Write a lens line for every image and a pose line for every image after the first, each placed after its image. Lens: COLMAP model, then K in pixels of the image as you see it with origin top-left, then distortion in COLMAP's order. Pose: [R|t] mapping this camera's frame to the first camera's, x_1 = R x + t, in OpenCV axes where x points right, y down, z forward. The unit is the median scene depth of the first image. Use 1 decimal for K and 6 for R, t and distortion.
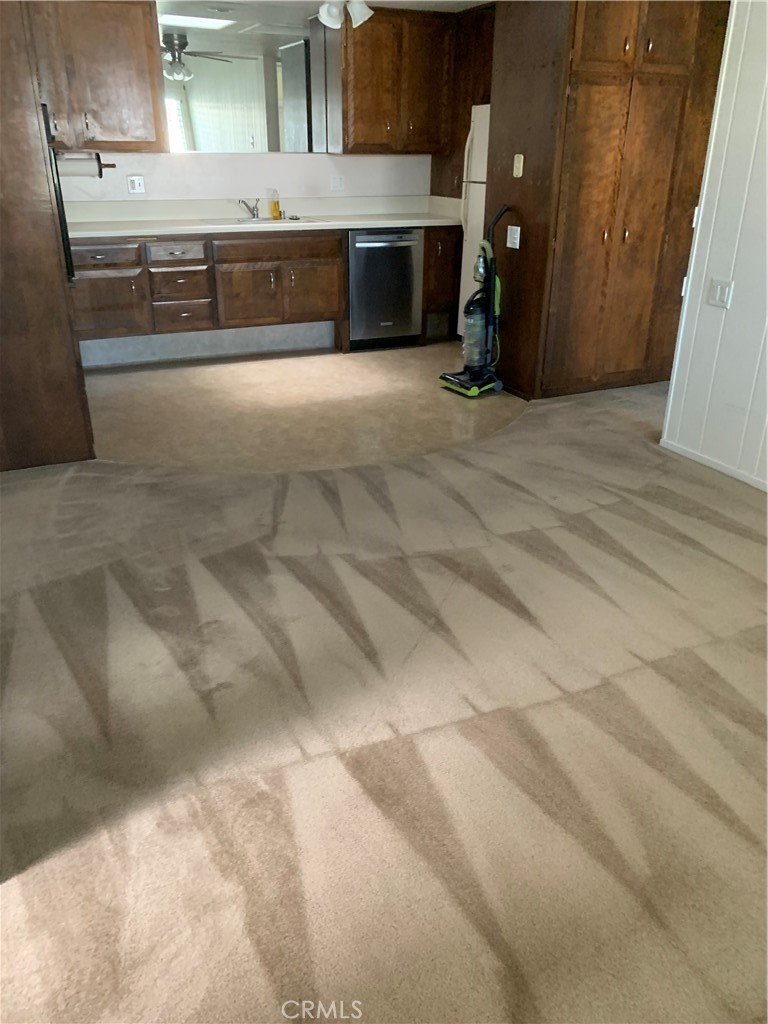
lens RADIAL K [[793.2, 0, 382.1], [0, 793.2, 490.9], [0, 0, 1]] dist [0.002957, 0.043868]
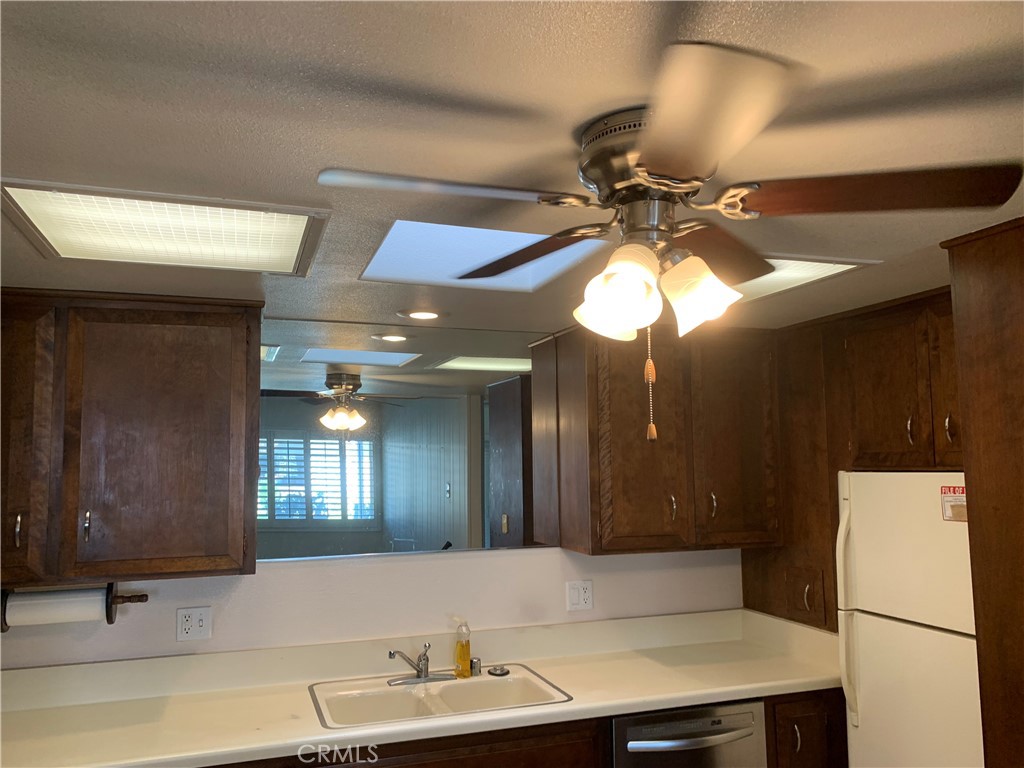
lens RADIAL K [[786.0, 0, 512.0], [0, 786.0, 384.0], [0, 0, 1]] dist [0.037345, -0.048384]
pose [[0.995991, -0.021920, -0.086722, -0.055532], [-0.022692, 0.875875, -0.482003, -0.271367], [0.086523, 0.482039, 0.871867, 0.484525]]
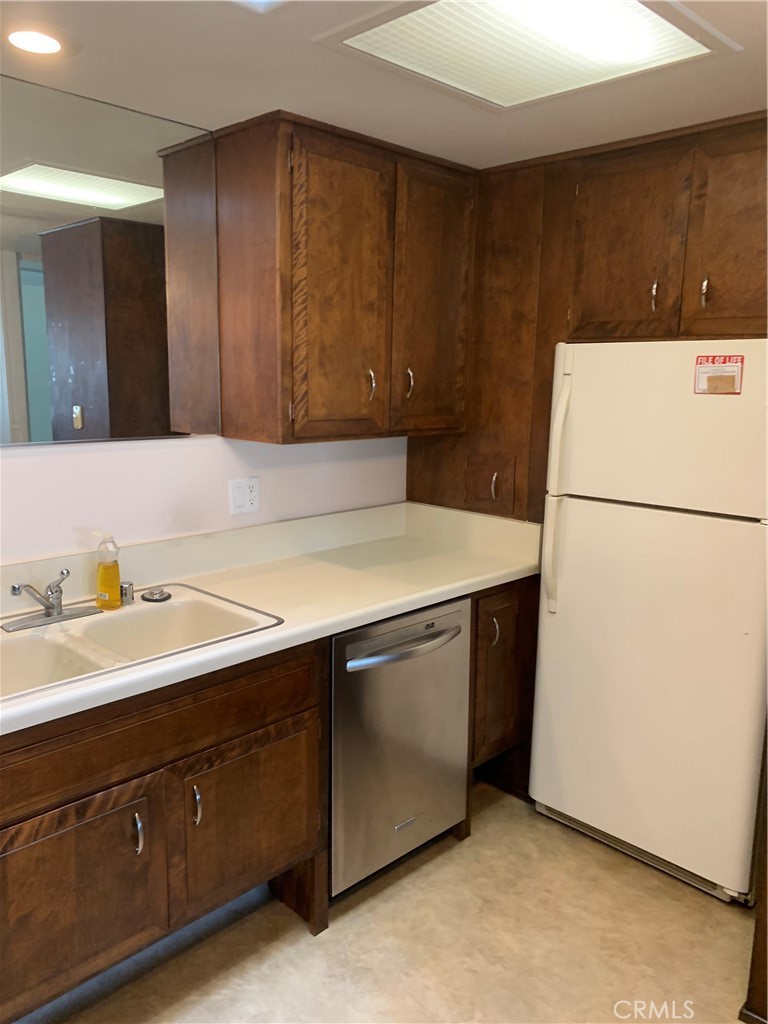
lens RADIAL K [[797.6, 0, 391.7], [0, 797.6, 512.9], [0, 0, 1]] dist [0.064330, -0.078867]
pose [[0.933432, -0.052036, 0.354960, -0.146765], [0.128835, 0.972044, -0.196296, -0.303390], [-0.334822, 0.228960, 0.914041, 0.616166]]
